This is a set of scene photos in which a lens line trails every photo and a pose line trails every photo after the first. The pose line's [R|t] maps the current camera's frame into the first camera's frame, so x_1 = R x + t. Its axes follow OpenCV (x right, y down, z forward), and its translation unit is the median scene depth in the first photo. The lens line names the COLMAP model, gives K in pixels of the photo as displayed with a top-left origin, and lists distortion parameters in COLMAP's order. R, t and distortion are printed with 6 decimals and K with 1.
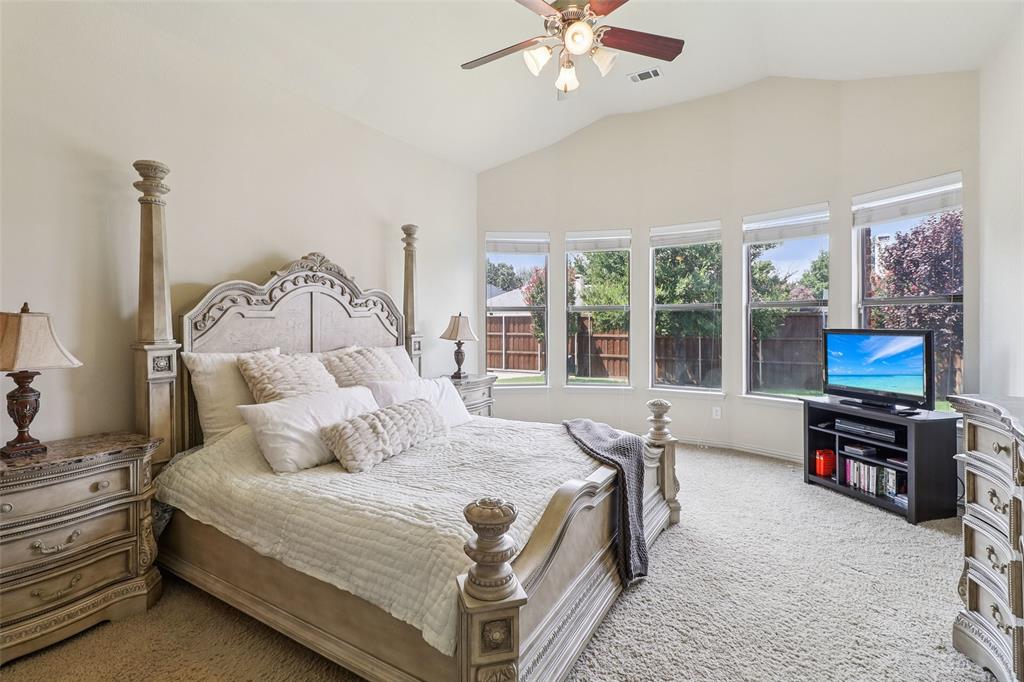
lens RADIAL K [[478.0, 0, 505.3], [0, 478.0, 316.8], [0, 0, 1]] dist [0.002245, -0.000792]
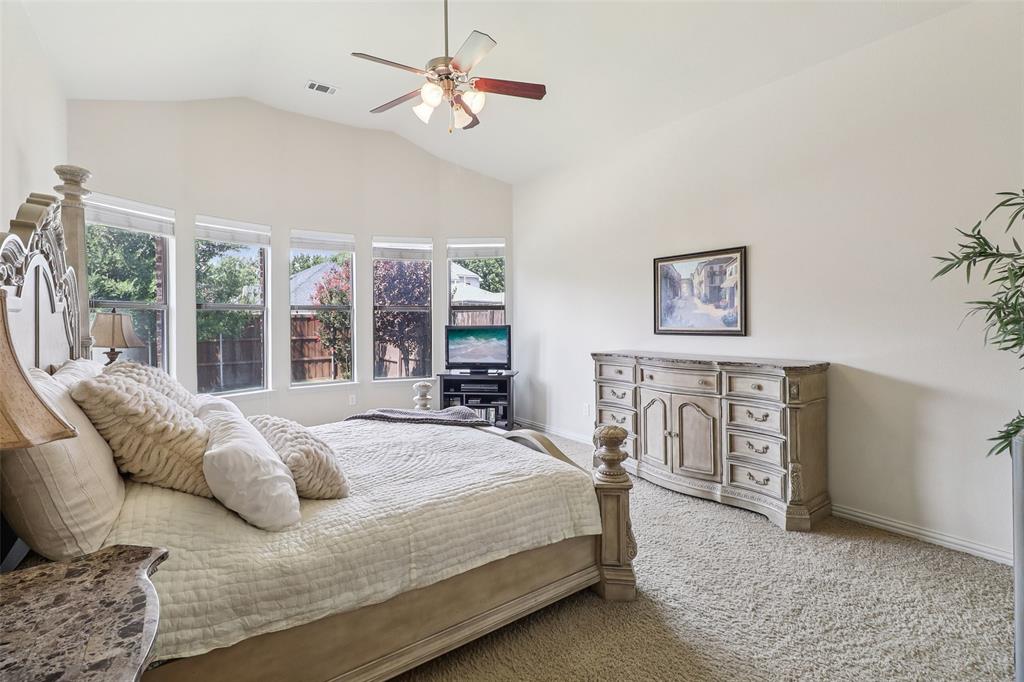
lens RADIAL K [[478.0, 0, 505.3], [0, 478.0, 316.8], [0, 0, 1]] dist [0.002245, -0.000792]
pose [[0.389055, 0.008105, 0.921179, -0.912826], [-0.003715, 0.999967, -0.007229, 0.011815], [-0.921207, -0.000610, 0.389073, 0.377106]]
